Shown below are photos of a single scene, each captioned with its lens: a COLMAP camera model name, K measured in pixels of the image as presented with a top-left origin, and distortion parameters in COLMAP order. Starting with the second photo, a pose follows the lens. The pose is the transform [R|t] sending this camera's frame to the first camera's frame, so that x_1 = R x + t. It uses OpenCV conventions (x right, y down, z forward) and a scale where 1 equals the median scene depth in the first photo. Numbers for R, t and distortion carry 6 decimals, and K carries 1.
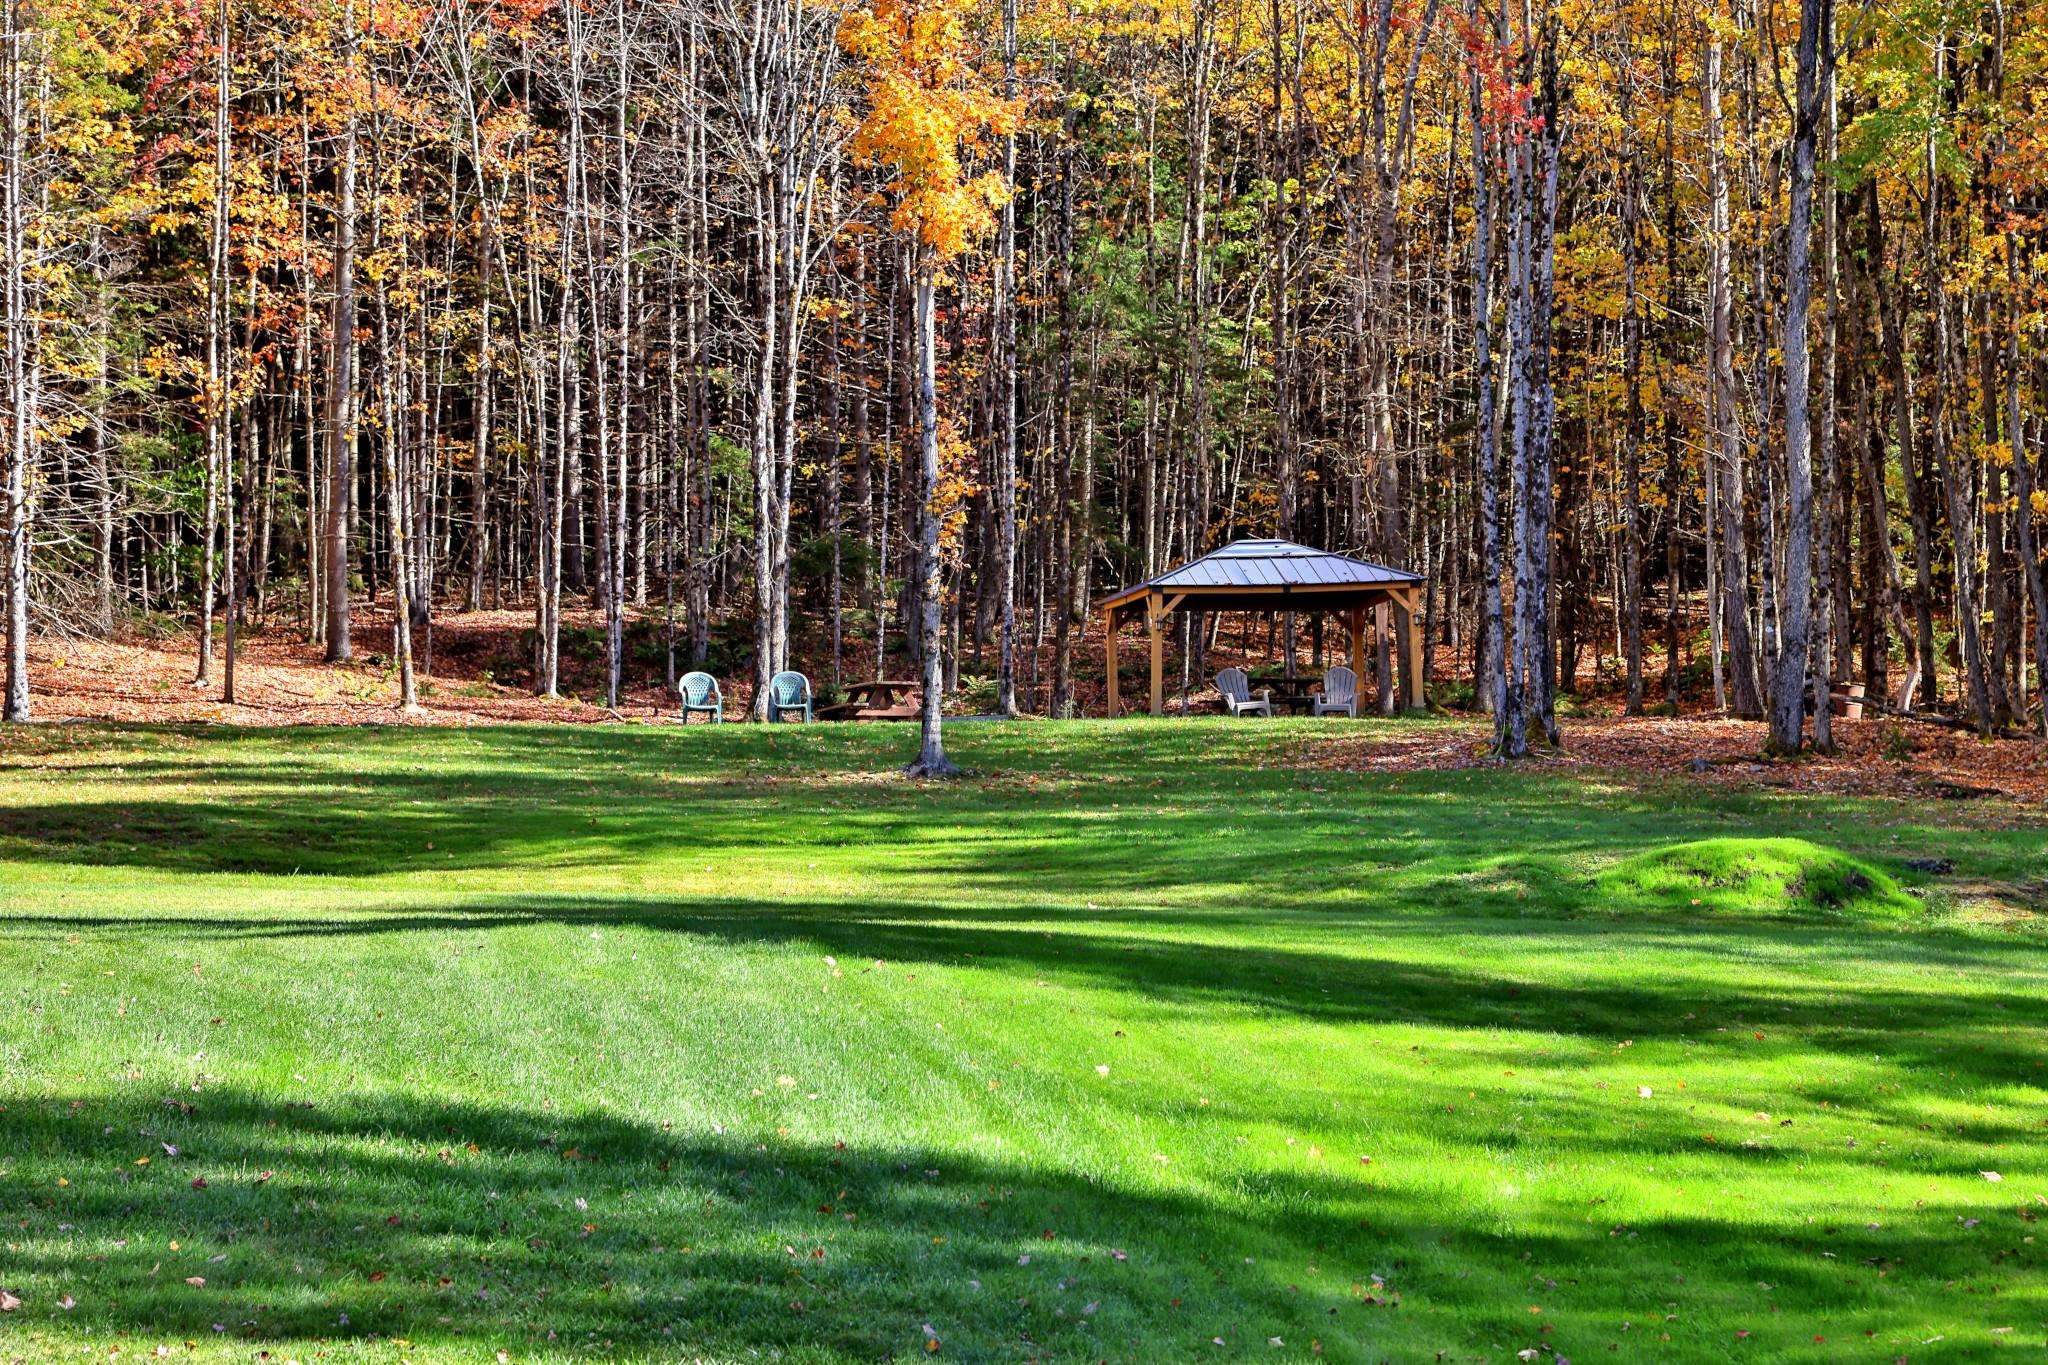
lens RADIAL K [[5812.5, 0, 1024.0], [0, 5812.5, 682.5], [0, 0, 1]] dist [1.018077, 0.184165]
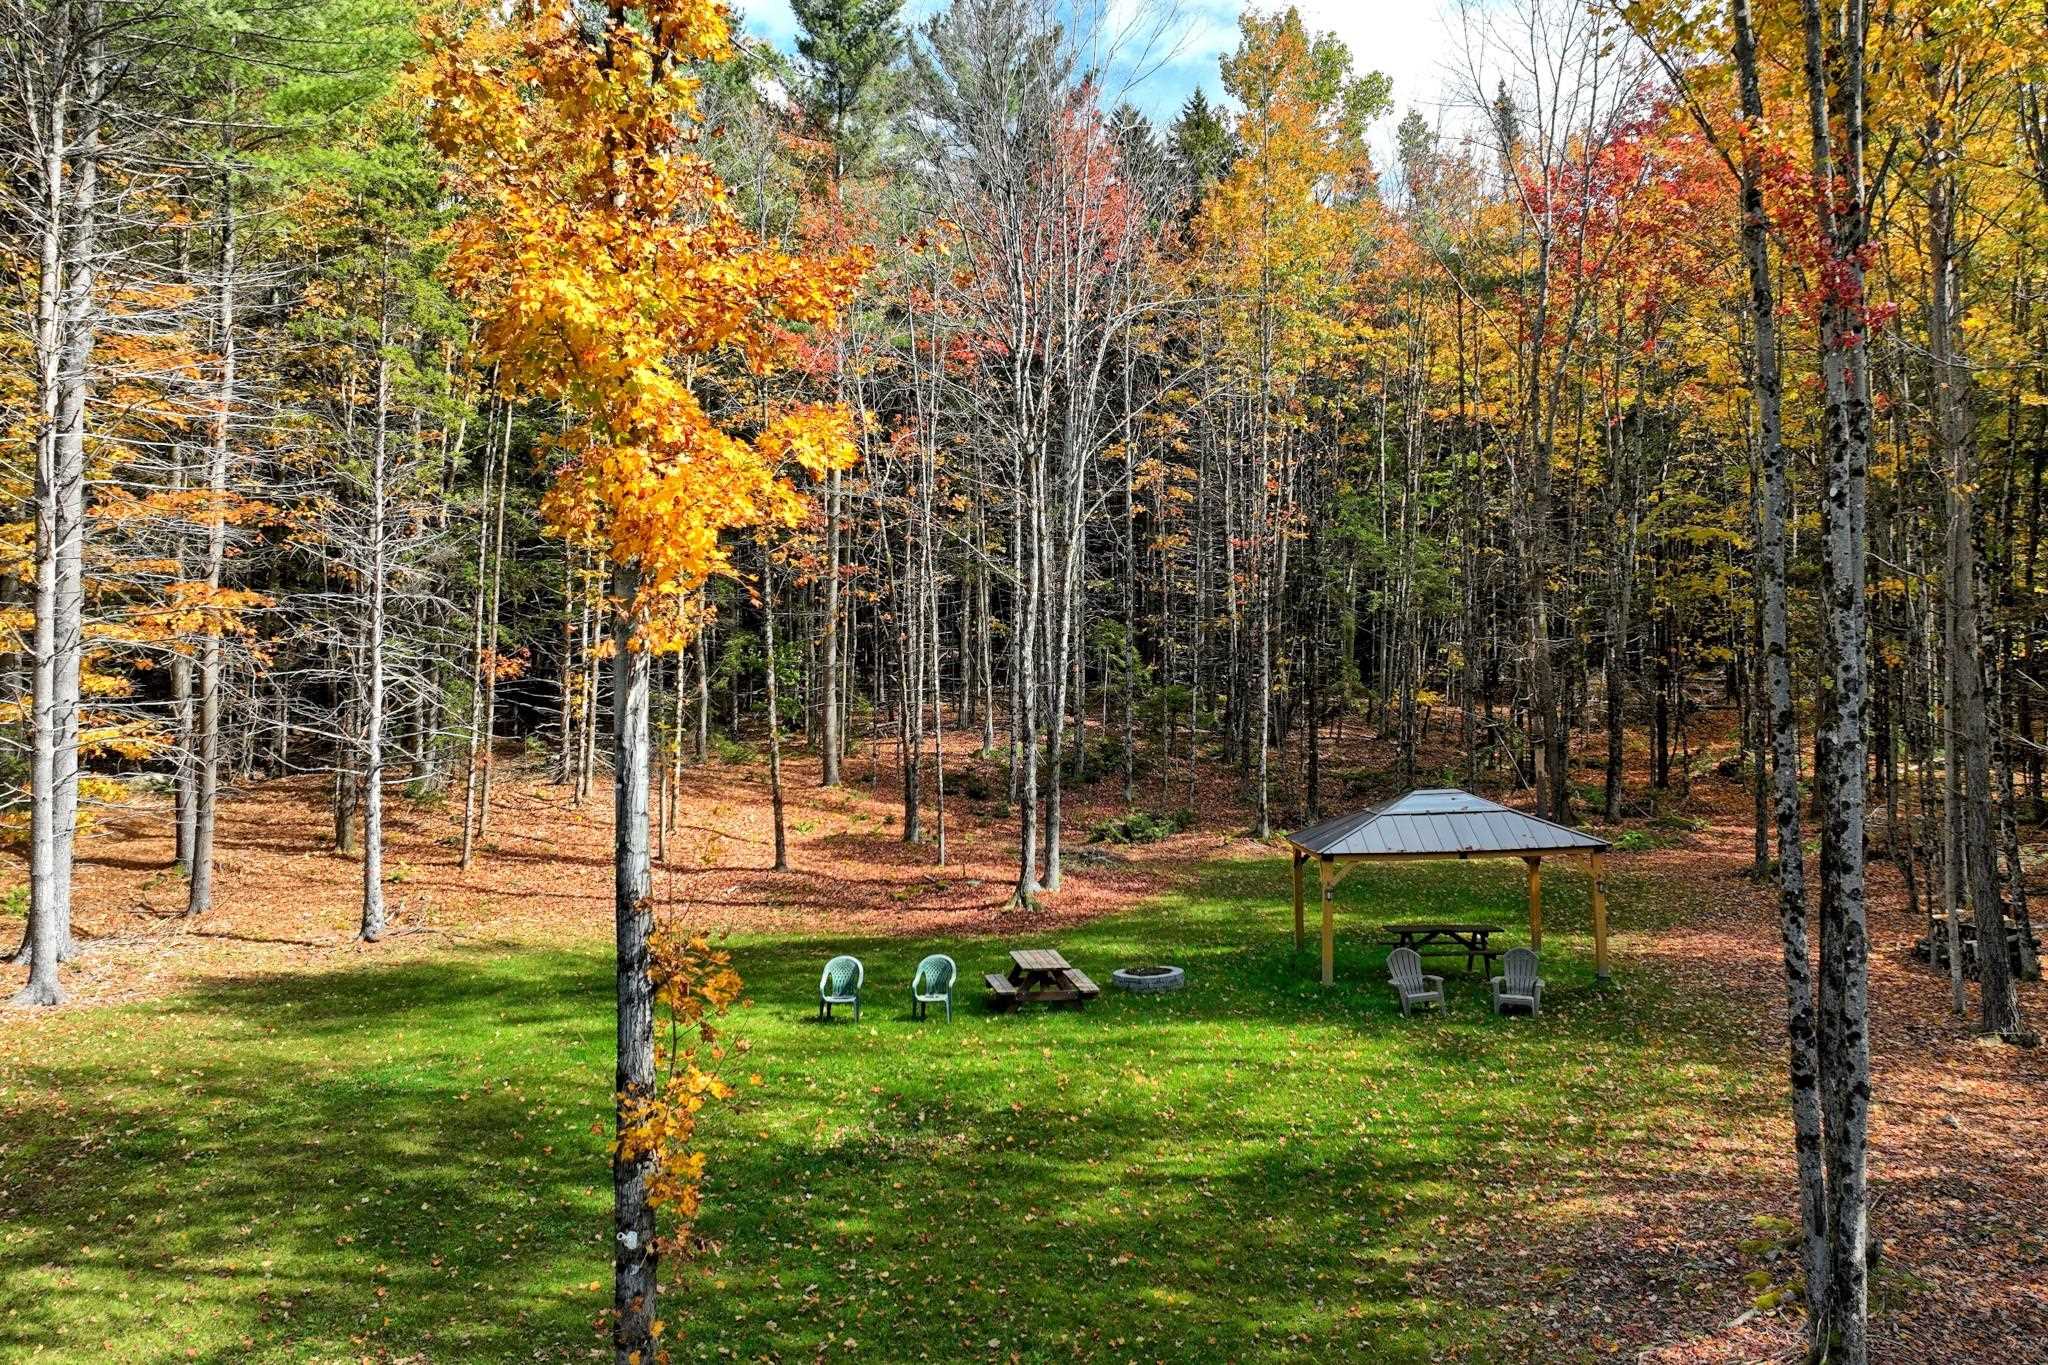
lens RADIAL K [[1716.1, 0, 1024.0], [0, 1716.1, 682.5], [0, 0, 1]] dist [-0.016727, 0.033108]
pose [[0.976858, -0.004767, -0.213835, 0.029465], [0.012091, 0.999384, 0.032958, -0.047483], [0.213546, -0.034781, 0.976314, 0.600251]]
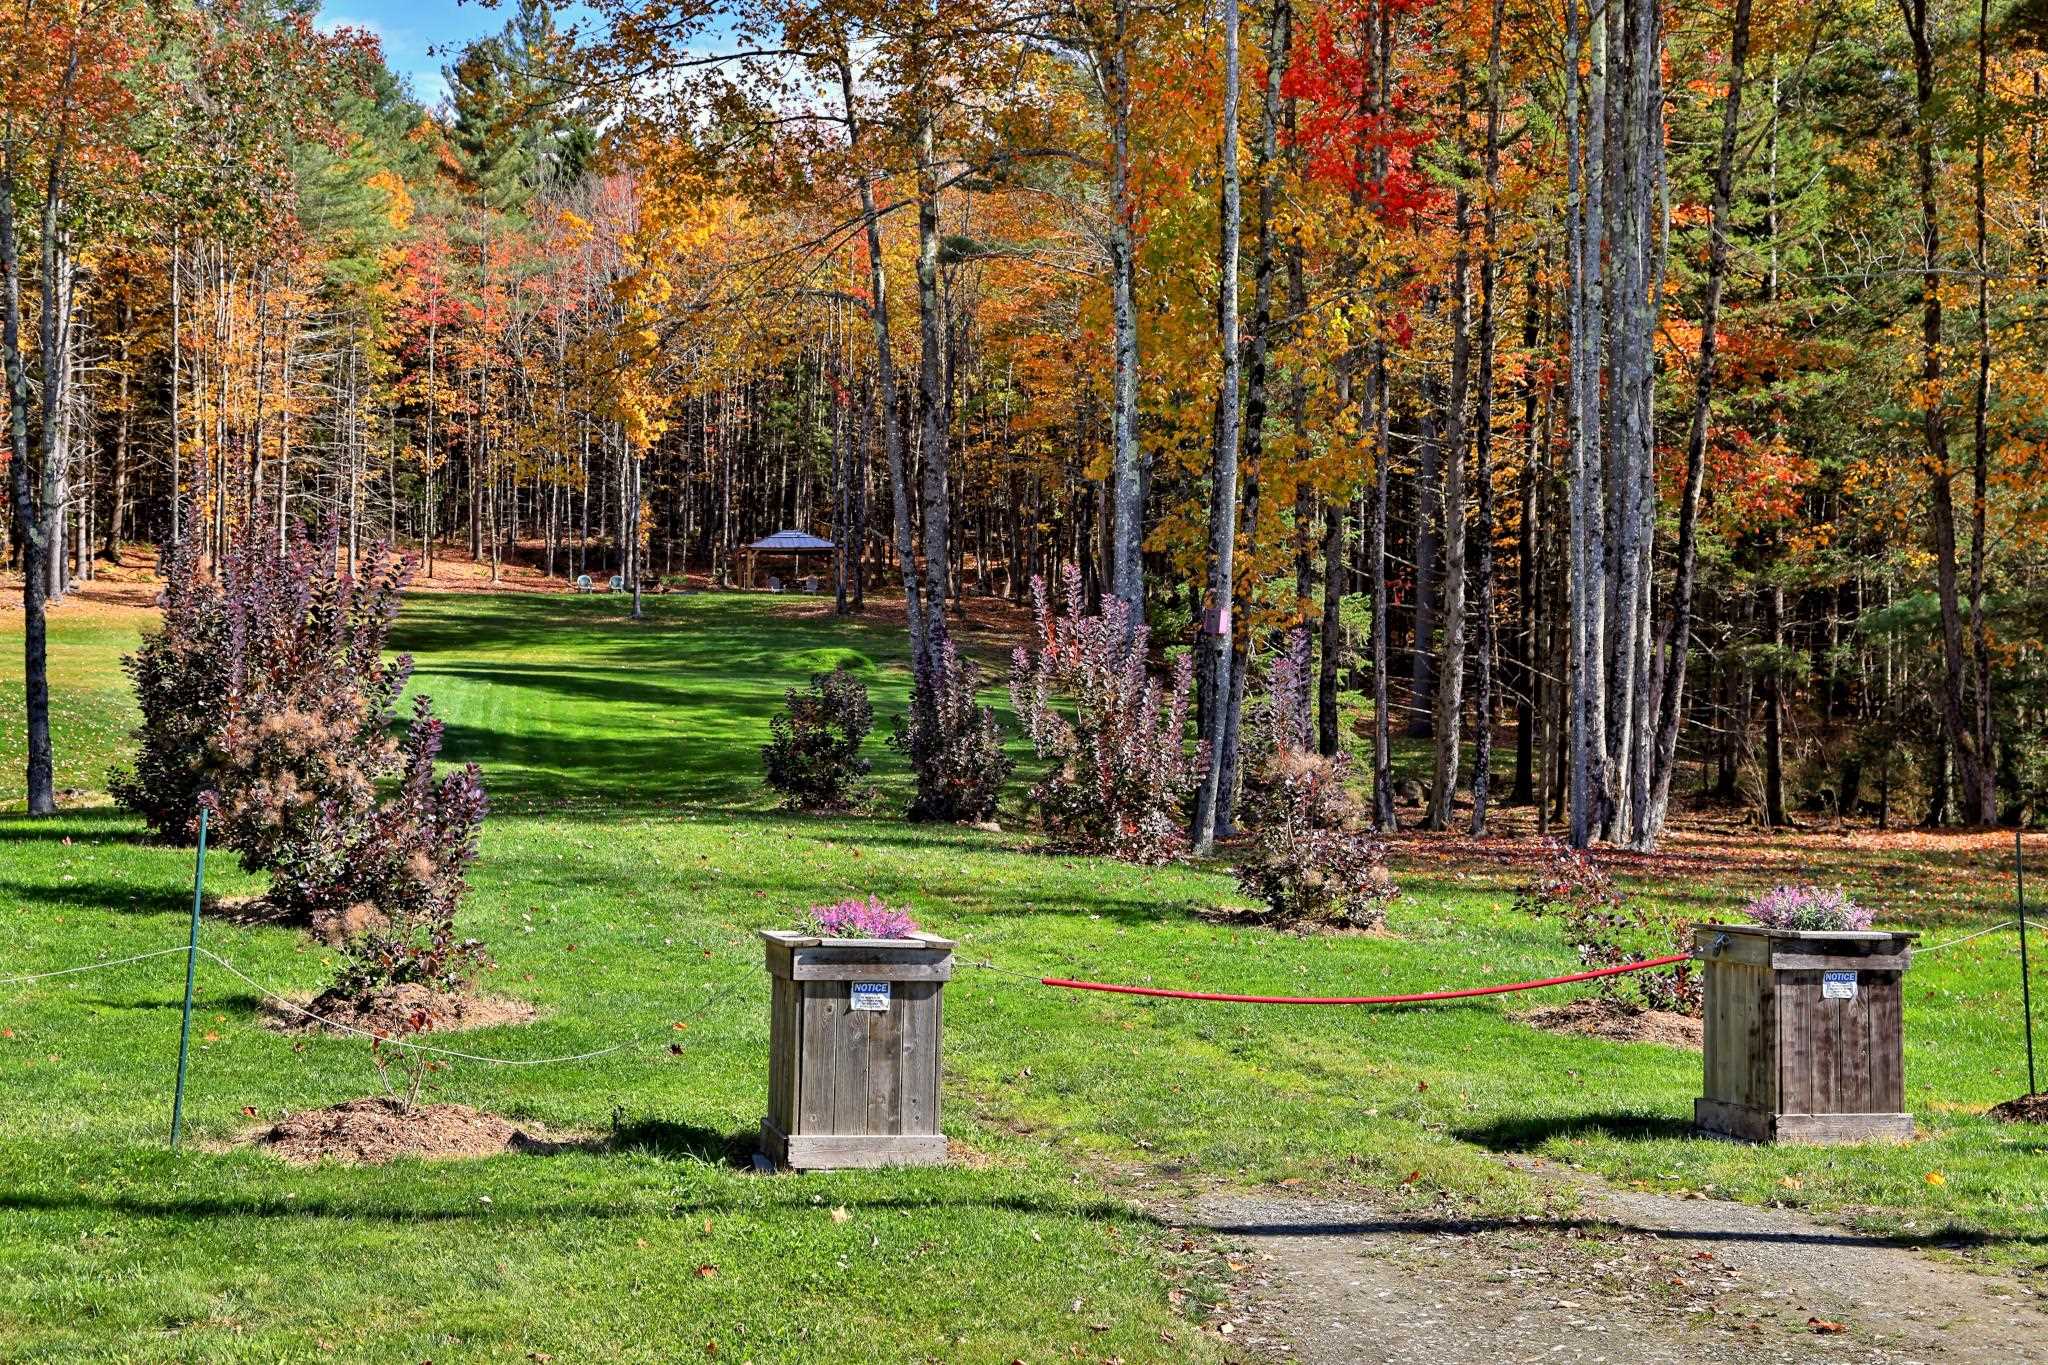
lens RADIAL K [[3095.3, 0, 1024.0], [0, 3095.3, 682.5], [0, 0, 1]] dist [0.040034, 0.034019]
pose [[0.999398, 0.016909, 0.030280, 0.094706], [-0.018405, 0.998588, 0.049823, -0.024237], [-0.029395, -0.050350, 0.998299, -0.426401]]
